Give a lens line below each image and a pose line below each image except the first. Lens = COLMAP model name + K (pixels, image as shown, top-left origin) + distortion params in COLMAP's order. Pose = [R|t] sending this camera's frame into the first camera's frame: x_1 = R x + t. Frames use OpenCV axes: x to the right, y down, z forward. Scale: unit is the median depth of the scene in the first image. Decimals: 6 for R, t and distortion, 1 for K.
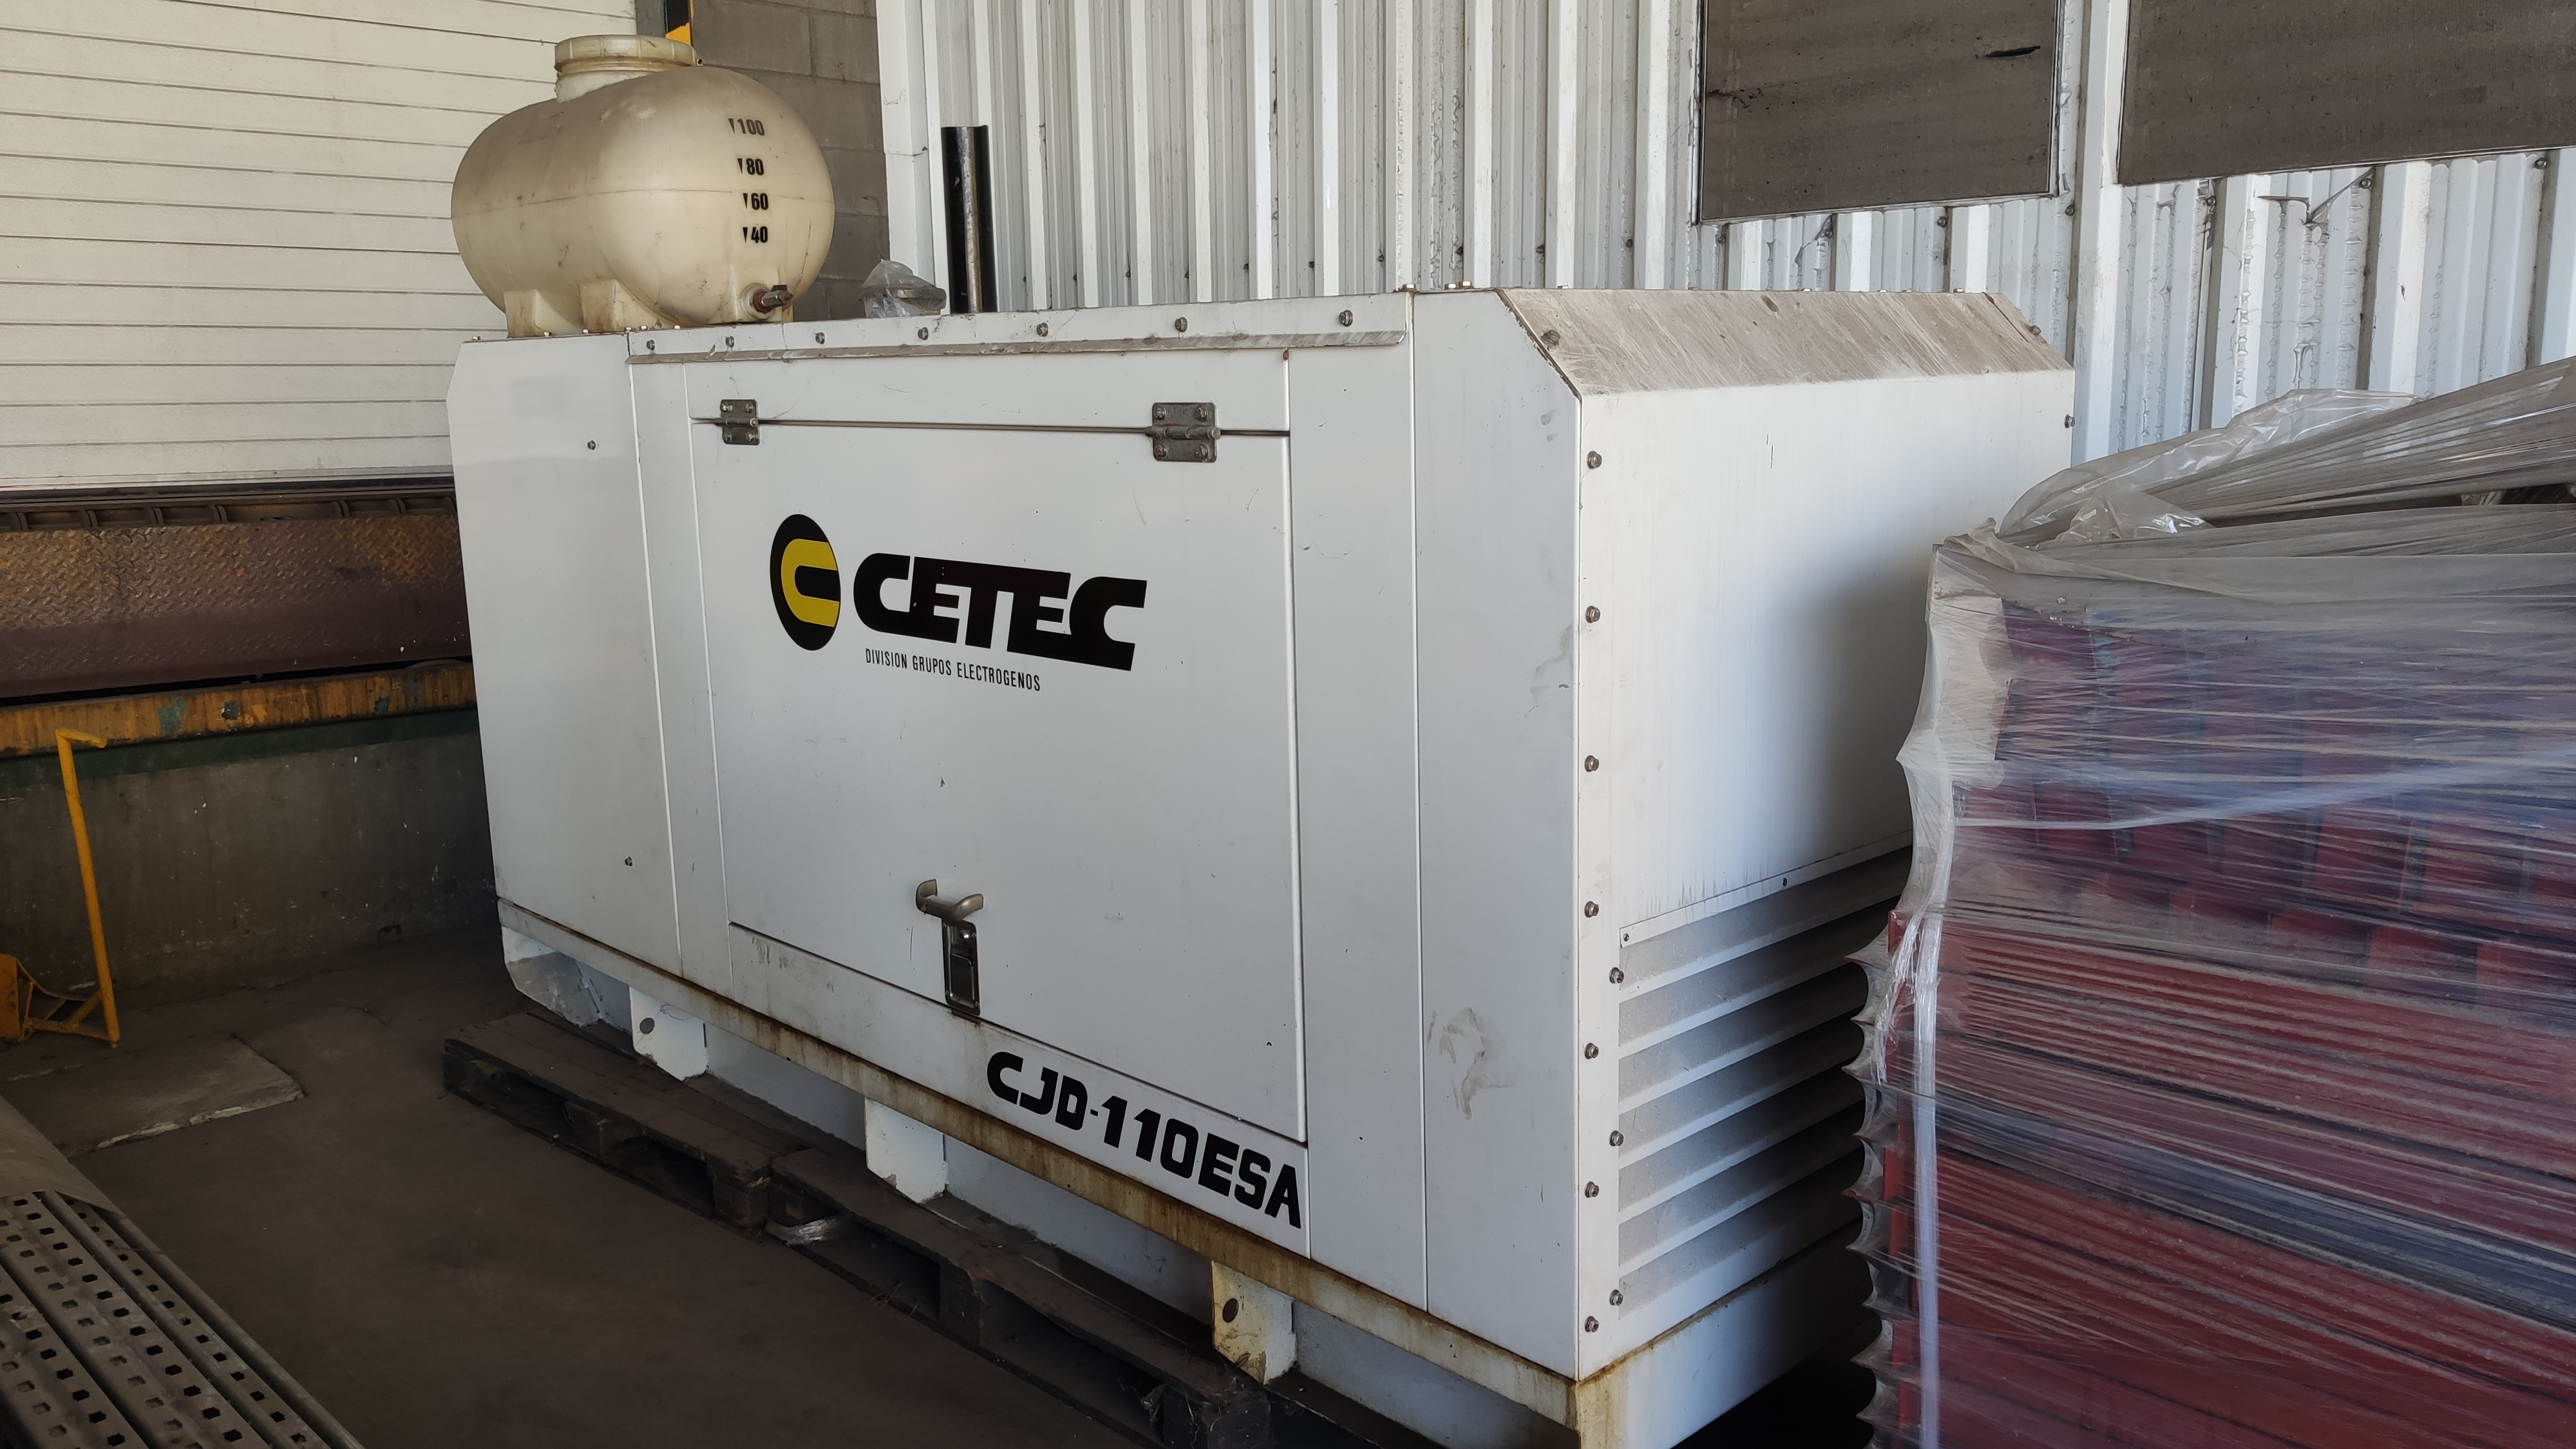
lens RADIAL K [[1965.9, 0, 1298.7], [0, 1965.9, 722.1], [0, 0, 1]] dist [0.015878, -0.003326]
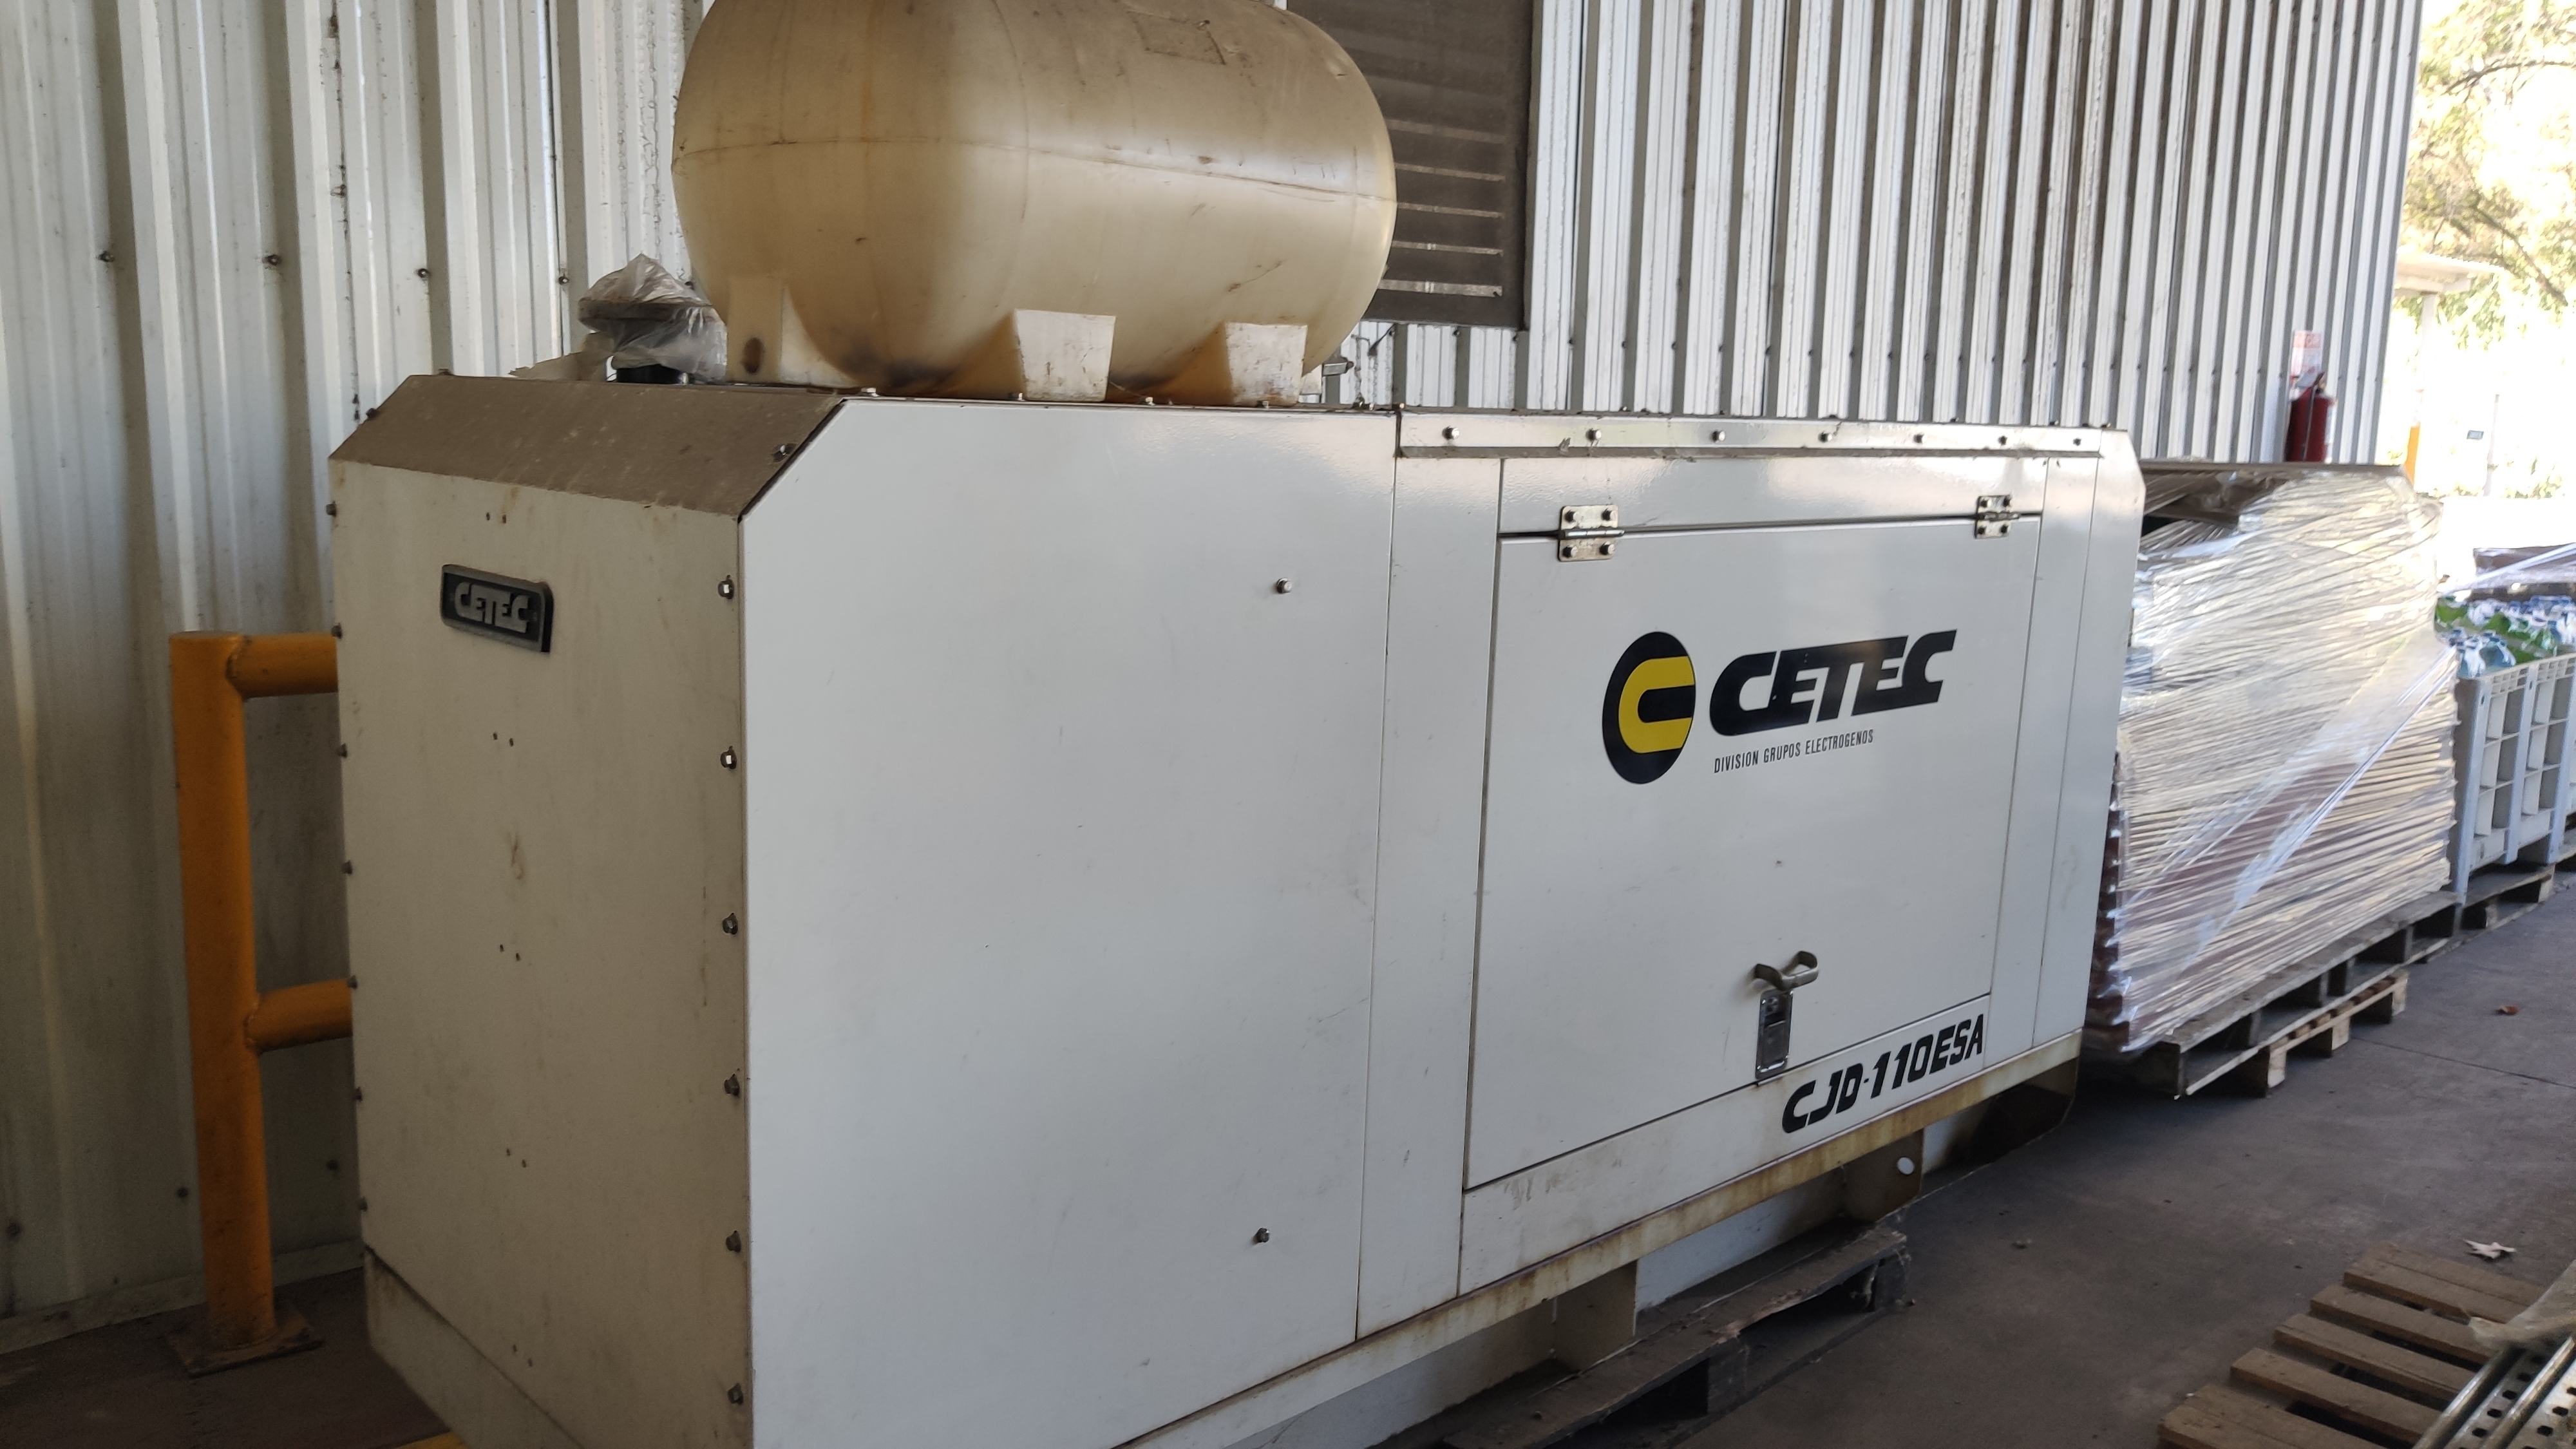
lens RADIAL K [[1965.9, 0, 1290.7], [0, 1965.9, 720.9], [0, 0, 1]] dist [0.015878, -0.003326]
pose [[0.011350, -0.145212, 0.989335, -1.237215], [0.150707, 0.978346, 0.141870, -0.235793], [-0.988513, 0.147490, 0.032988, 1.241656]]
